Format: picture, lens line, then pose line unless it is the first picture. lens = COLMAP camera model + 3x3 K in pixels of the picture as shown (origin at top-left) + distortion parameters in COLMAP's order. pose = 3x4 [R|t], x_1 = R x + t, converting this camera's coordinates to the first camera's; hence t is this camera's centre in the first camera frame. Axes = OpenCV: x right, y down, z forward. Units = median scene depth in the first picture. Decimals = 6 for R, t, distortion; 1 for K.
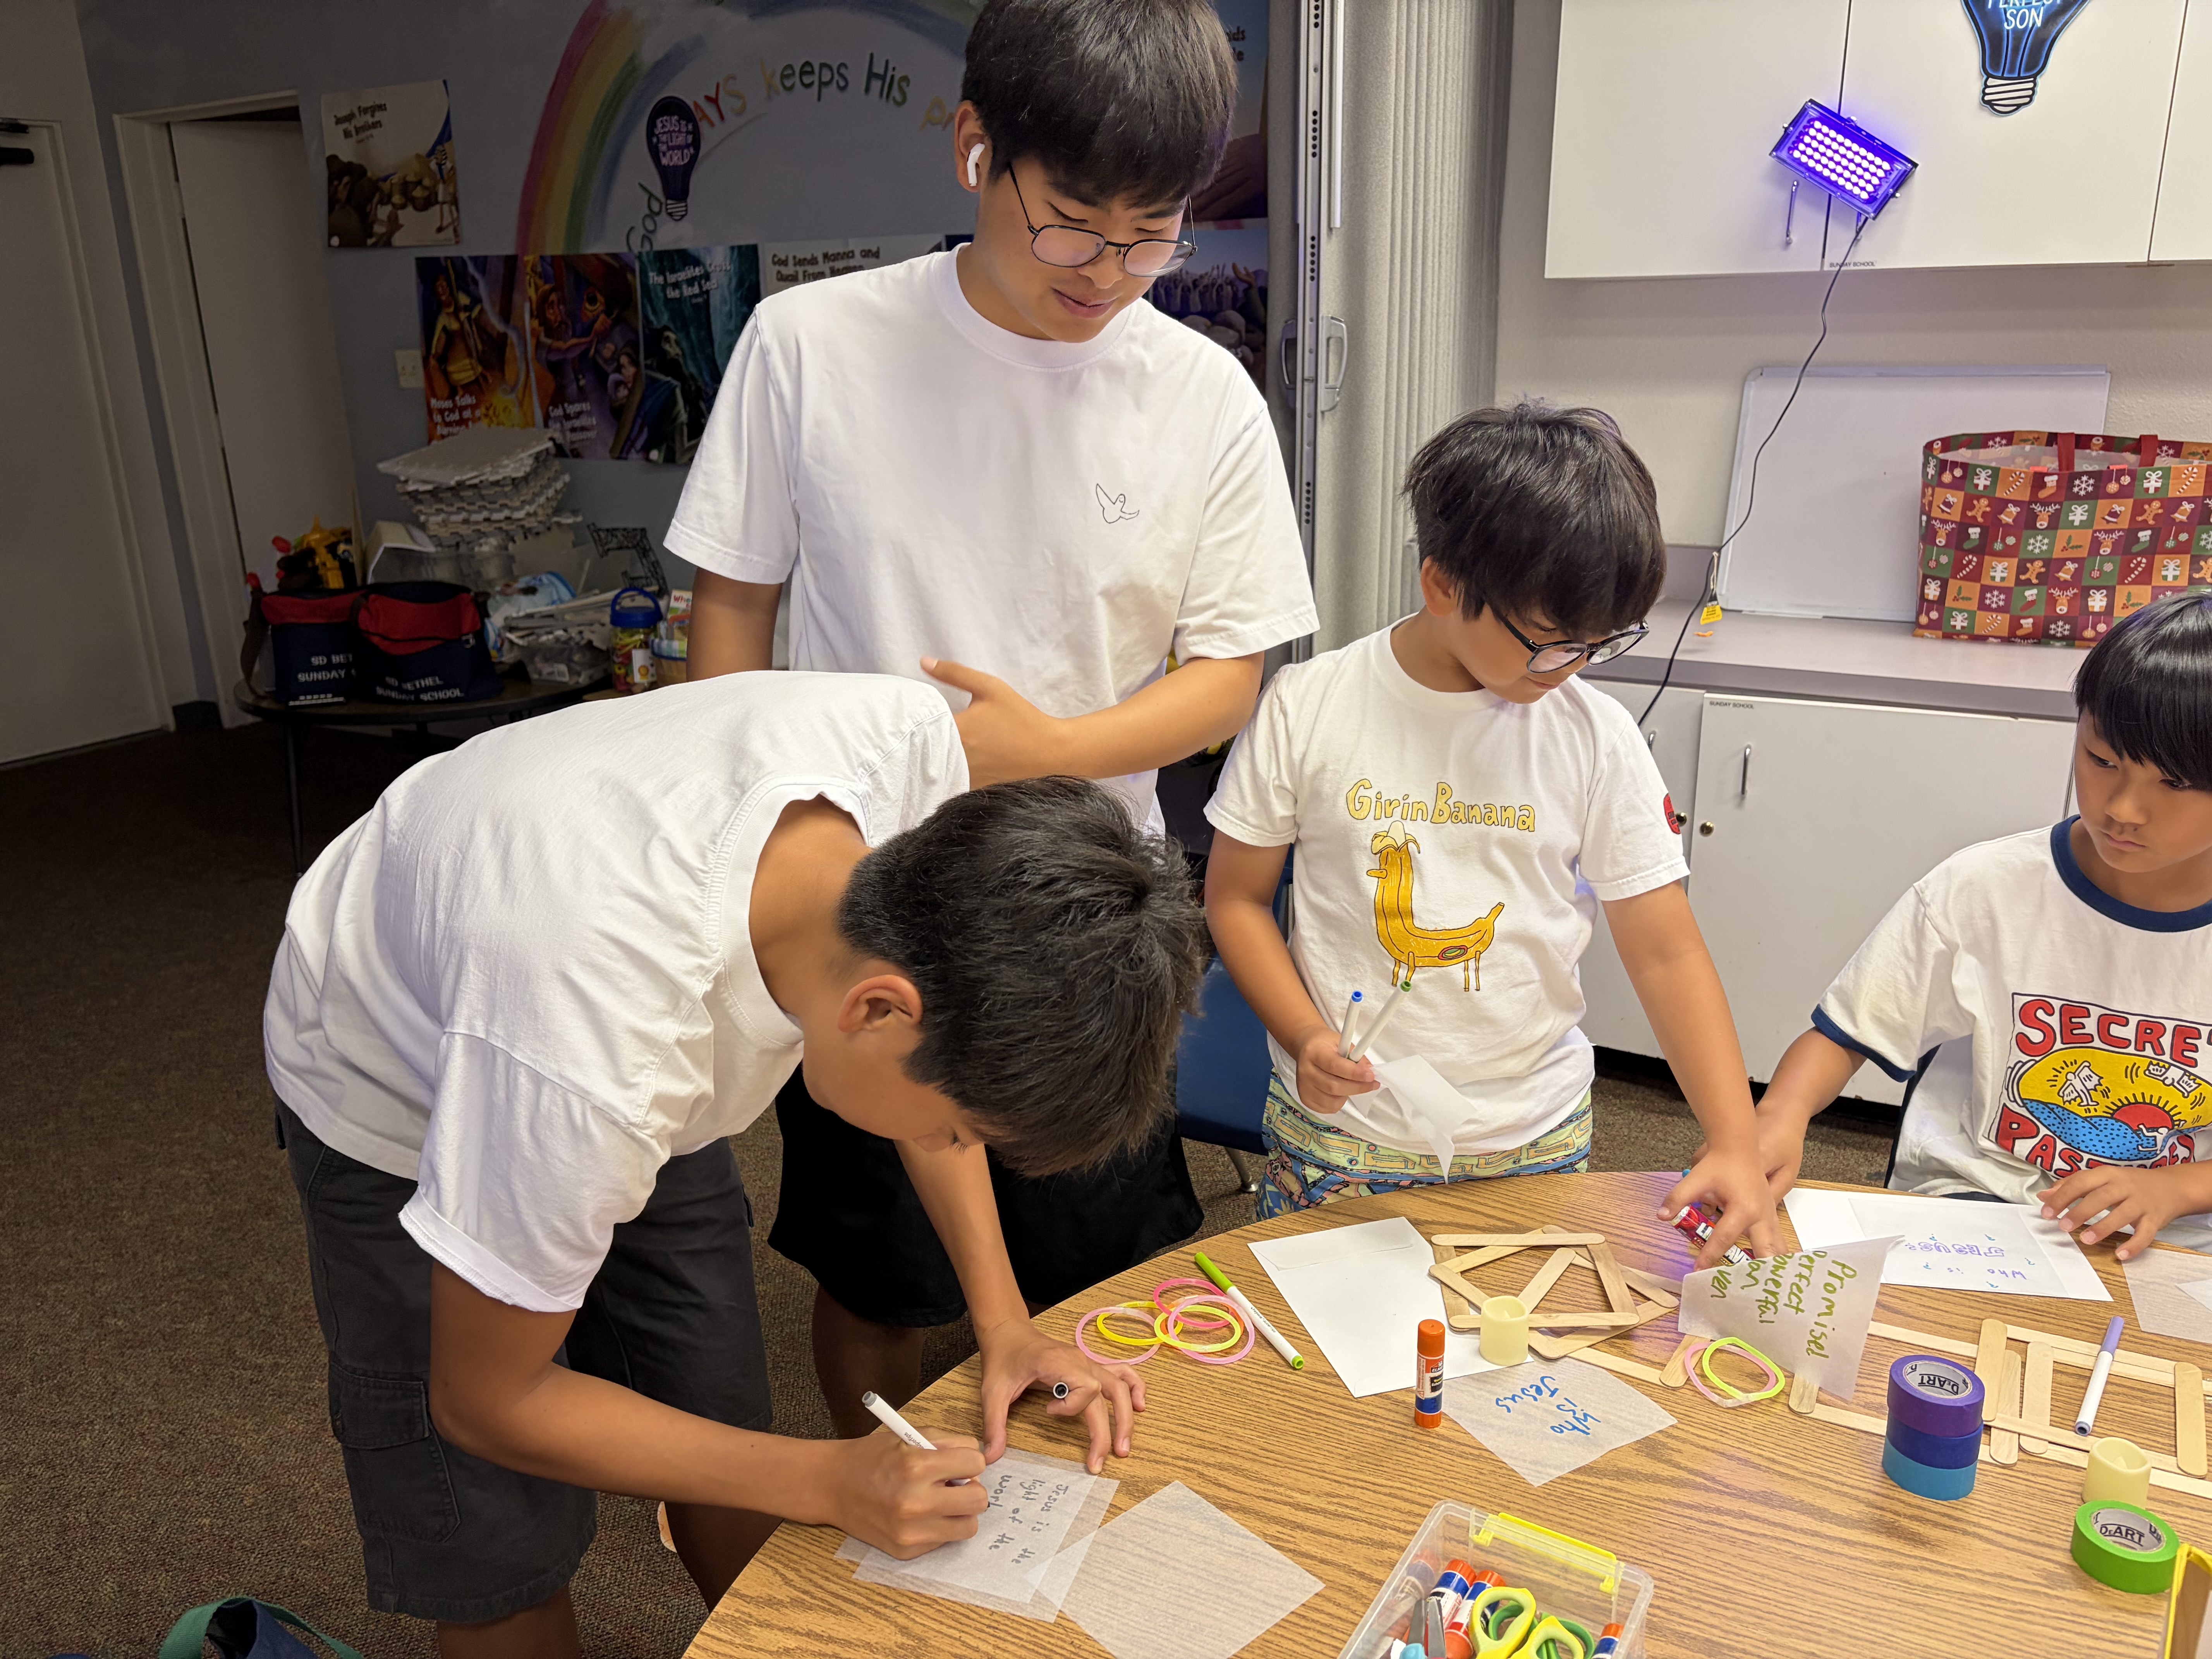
lens RADIAL K [[1688.9, 0, 1112.6], [0, 1688.9, 826.8], [0, 0, 1]] dist [0.034203, -0.032891]
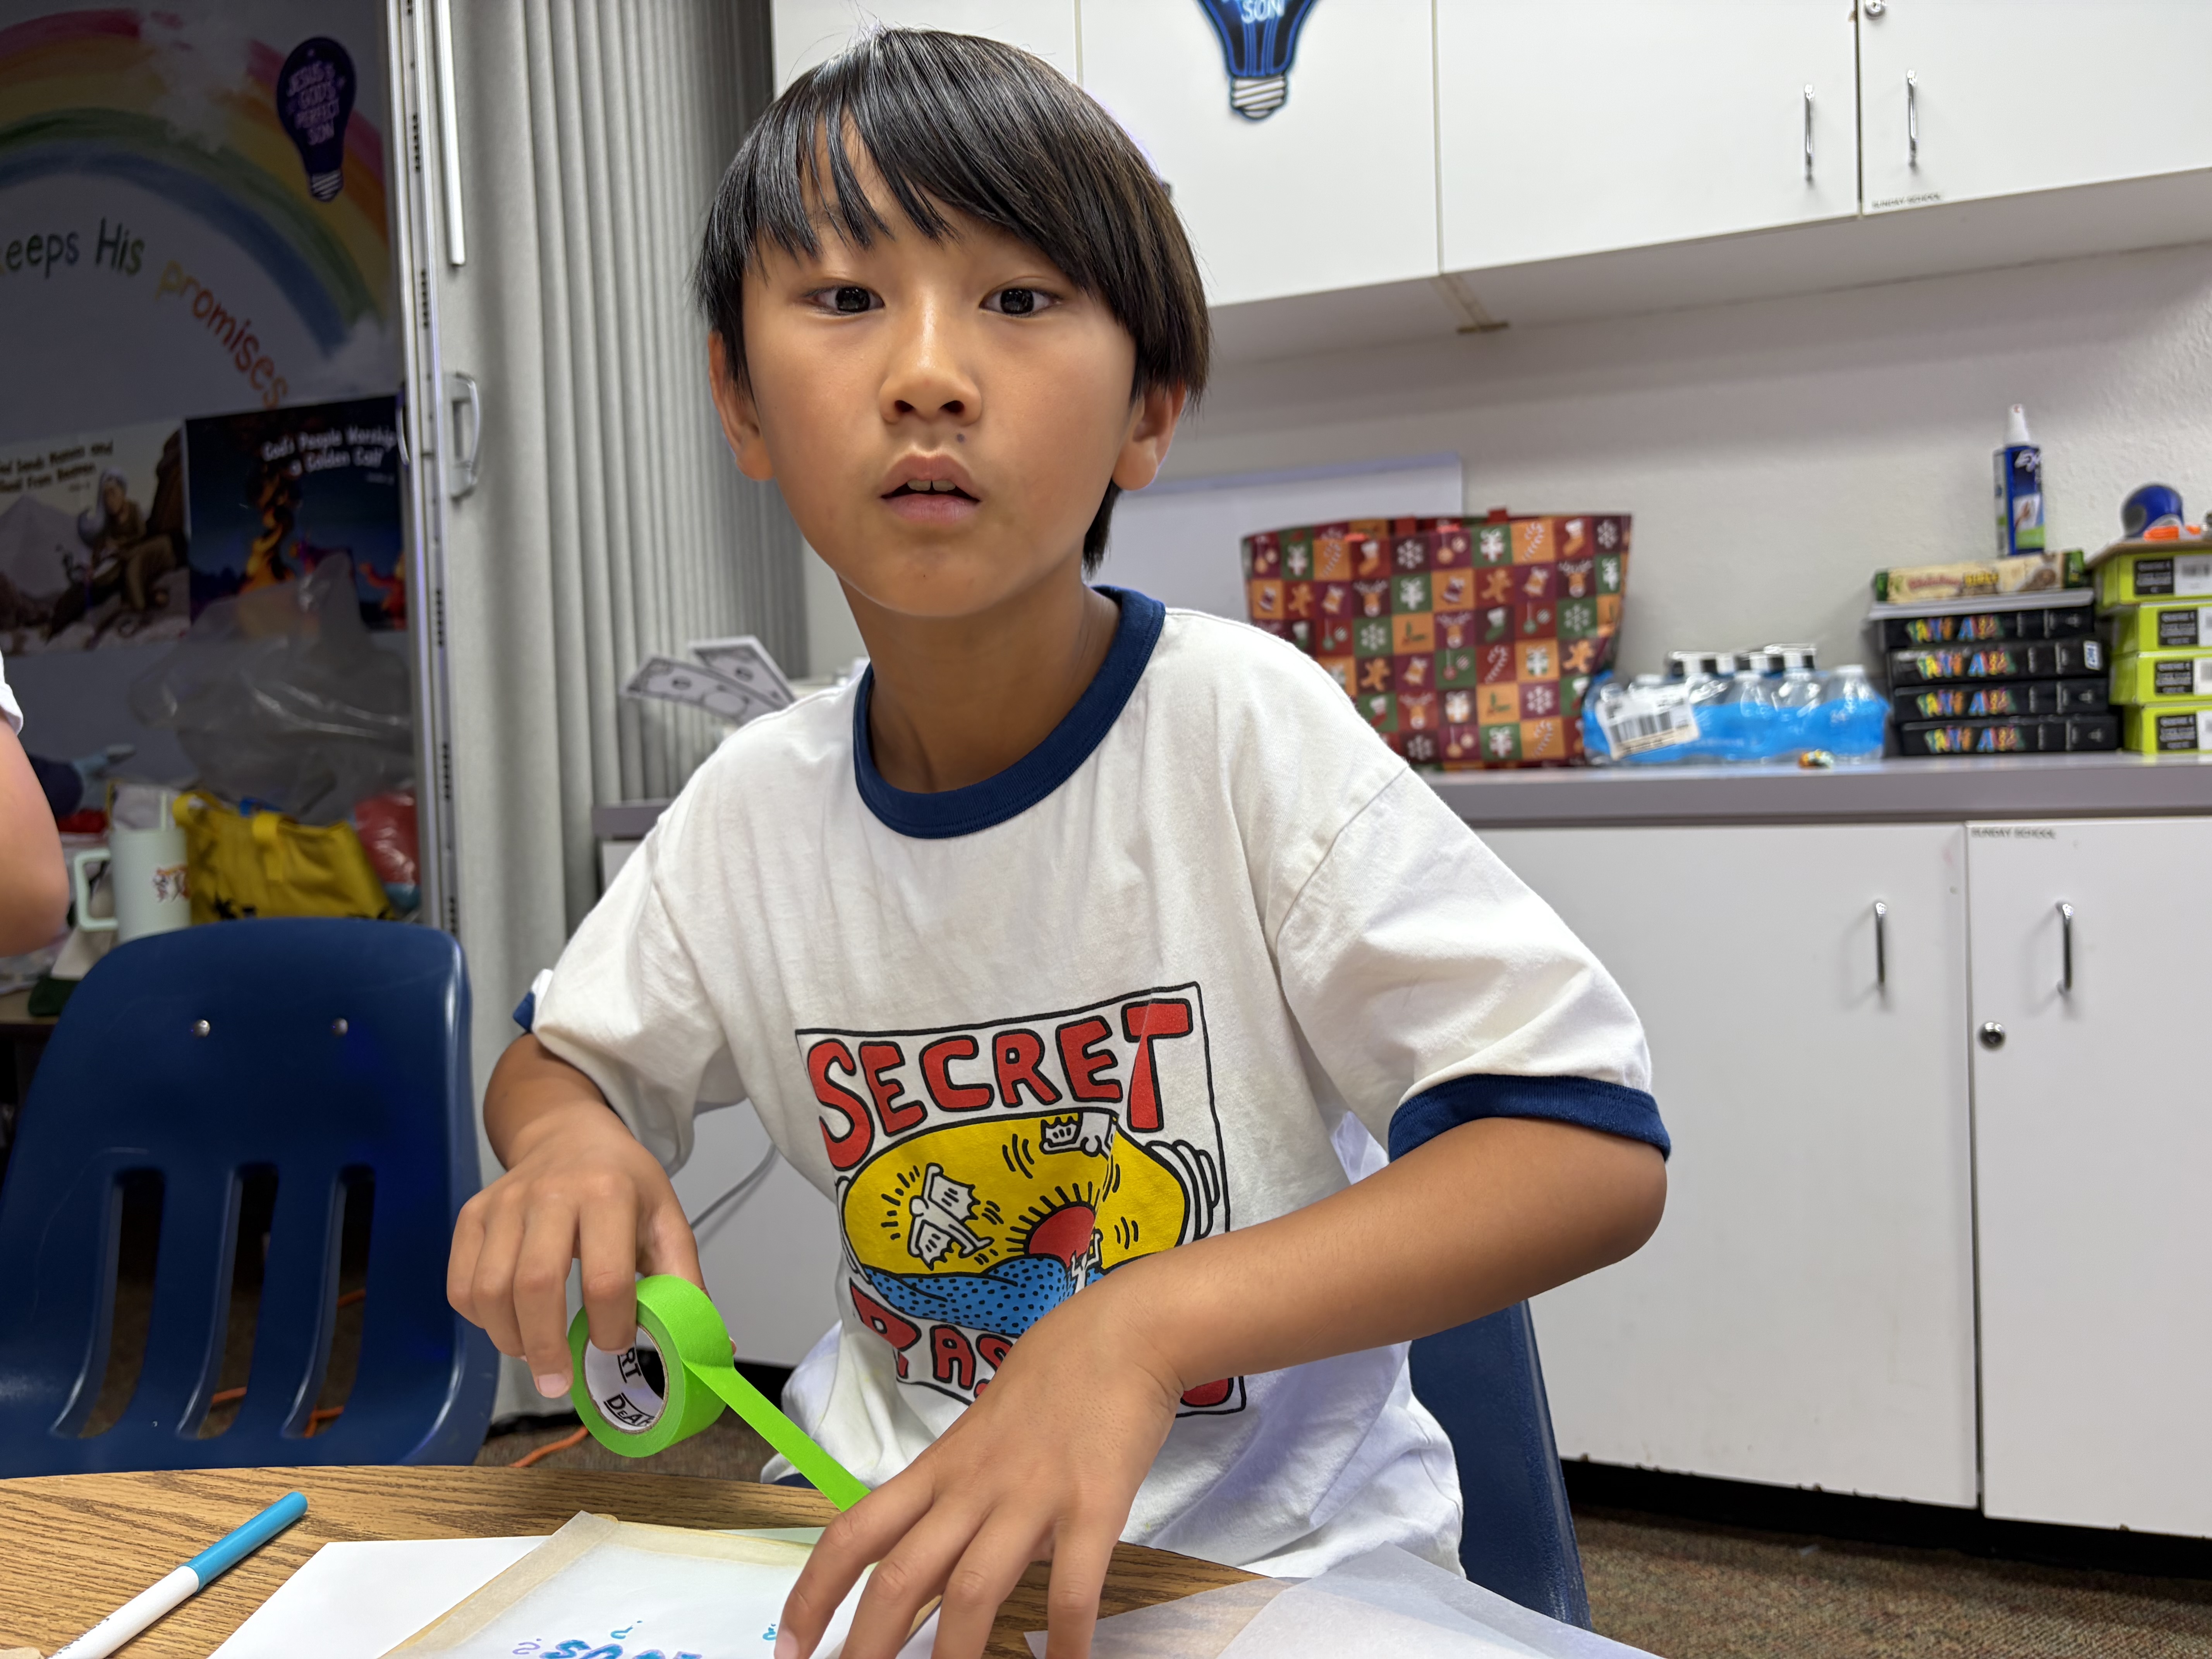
lens RADIAL K [[1688.9, 0, 1127.1], [0, 1688.9, 827.6], [0, 0, 1]] dist [0.034203, -0.032891]
pose [[0.990367, -0.029865, 0.135208, 0.327747], [0.062732, 0.967279, -0.245836, 0.095555], [-0.123442, 0.251949, 0.959835, 0.305915]]
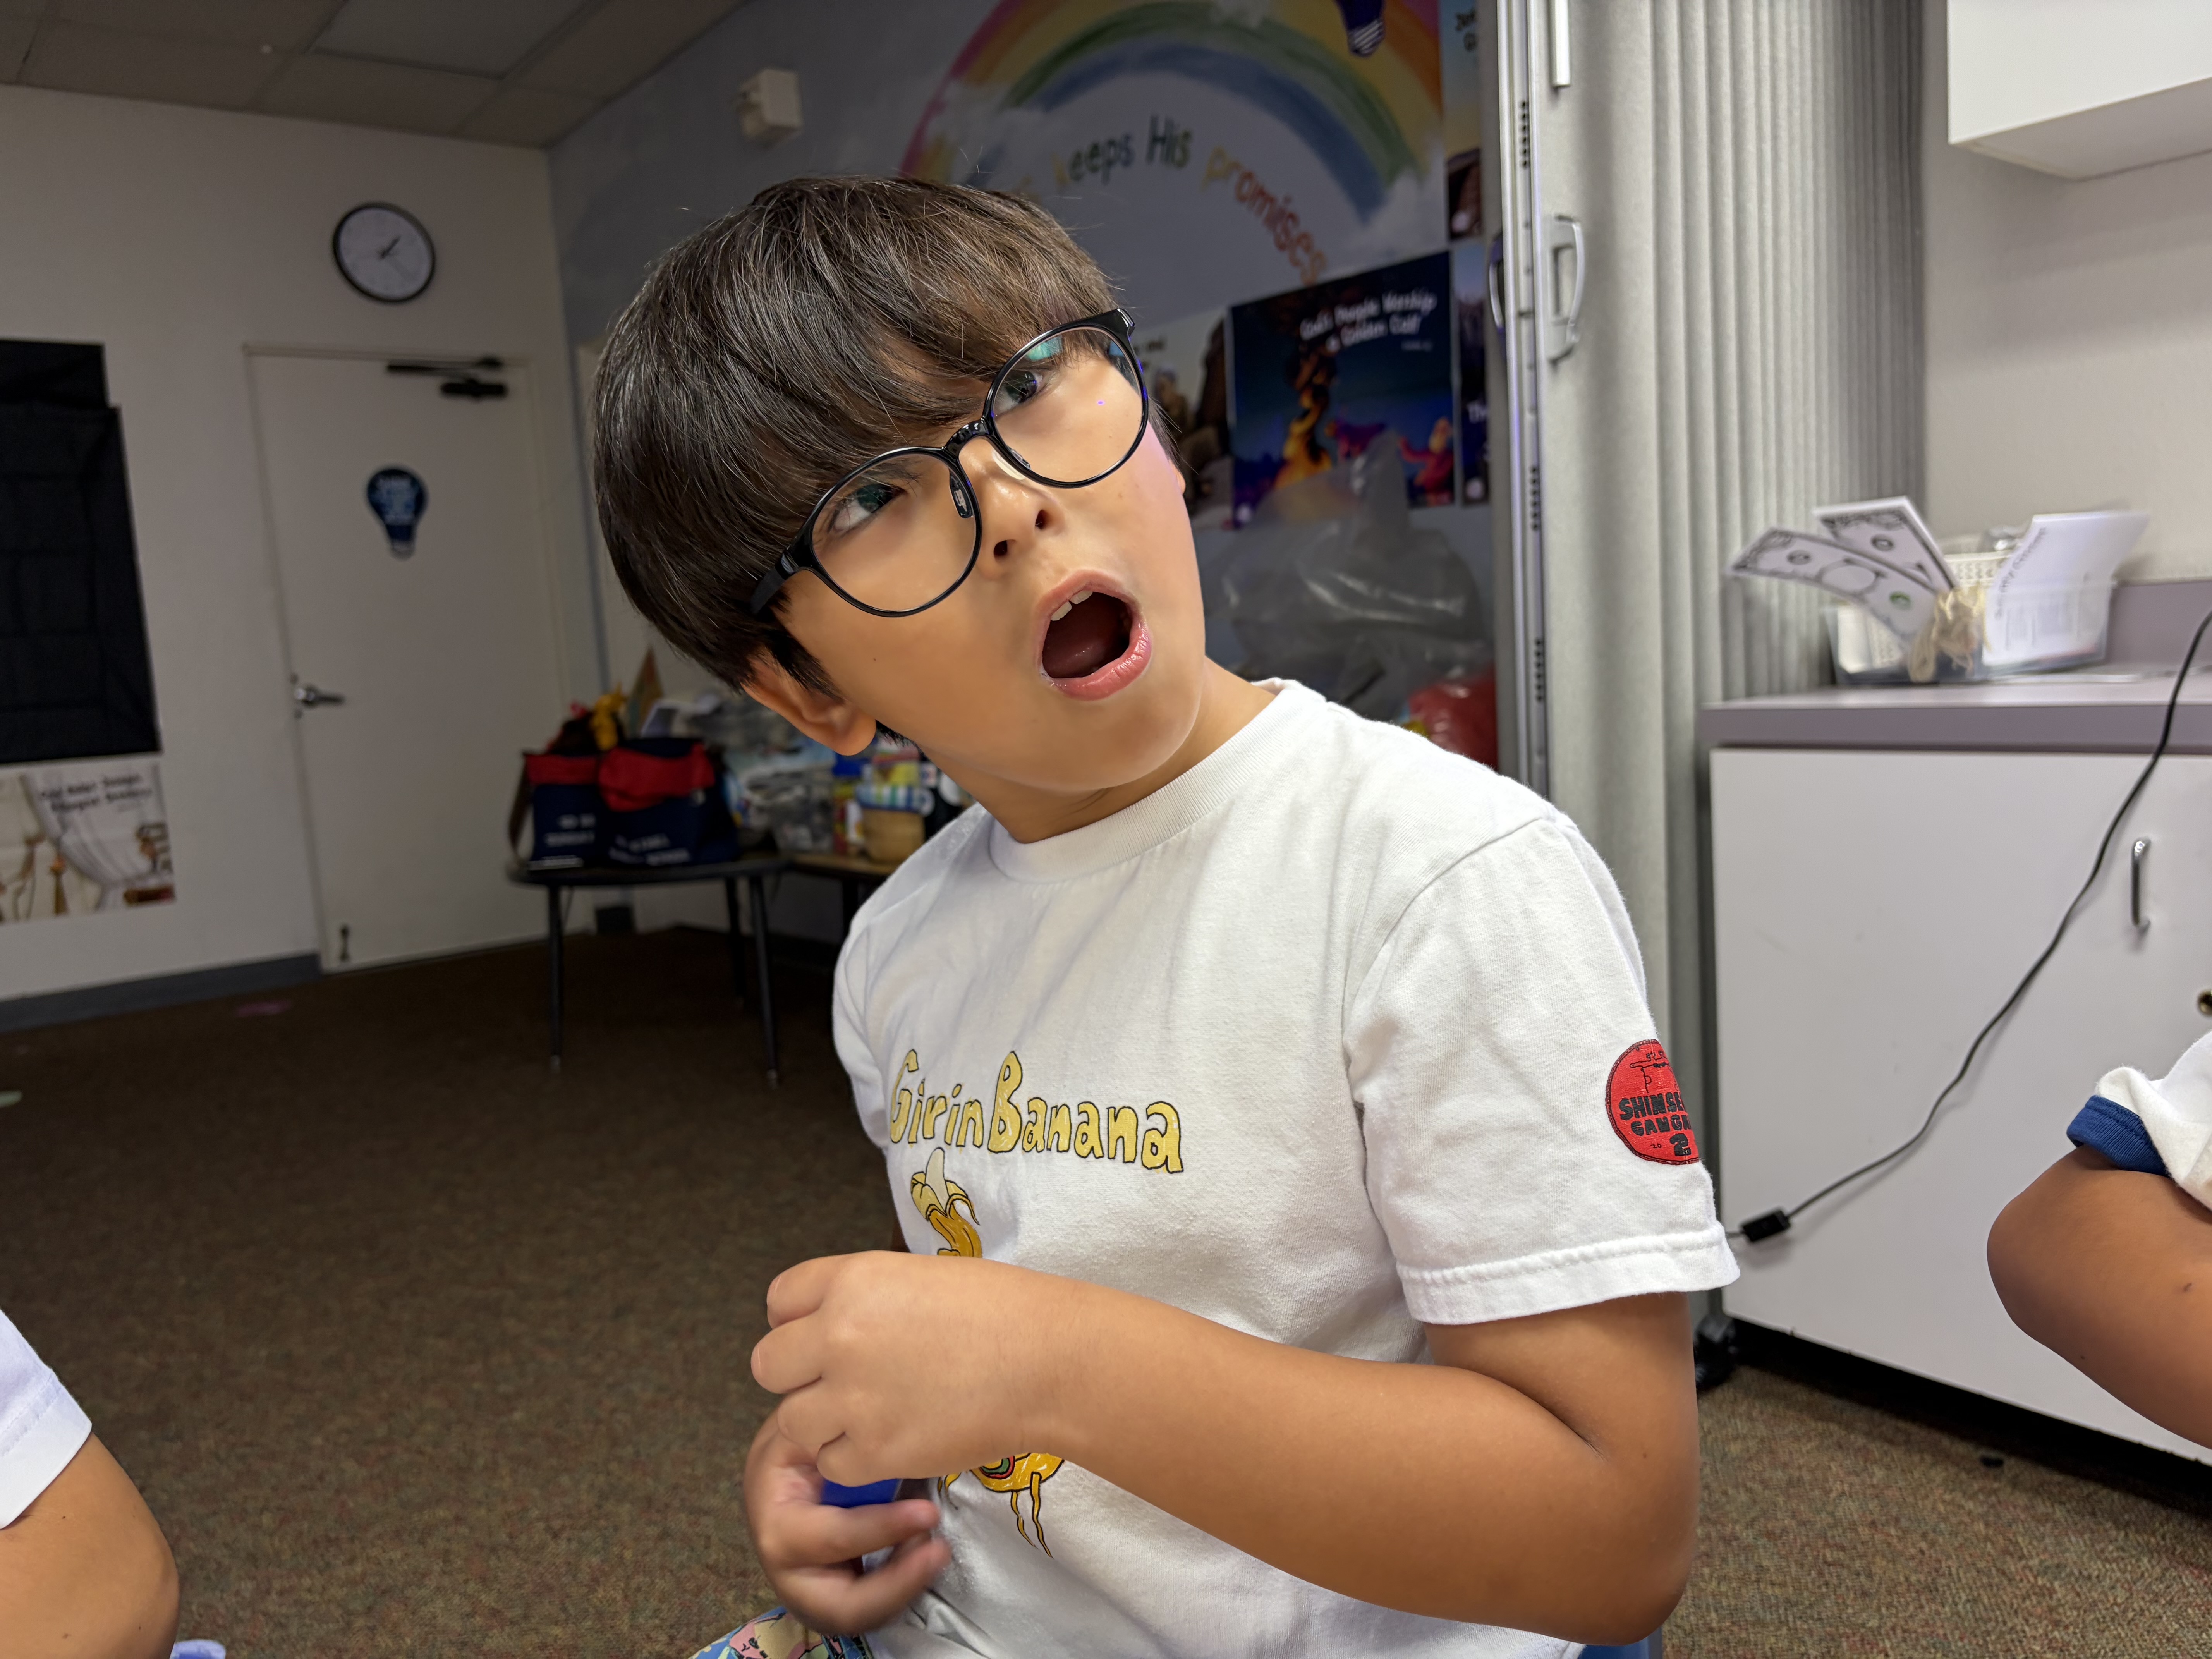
lens RADIAL K [[1688.9, 0, 1090.8], [0, 1688.9, 815.3], [0, 0, 1]] dist [0.034203, -0.032891]
pose [[0.923834, -0.001036, -0.382792, 0.218392], [-0.066333, 0.984435, -0.162753, 0.043933], [0.377002, 0.175749, 0.909386, 0.390048]]
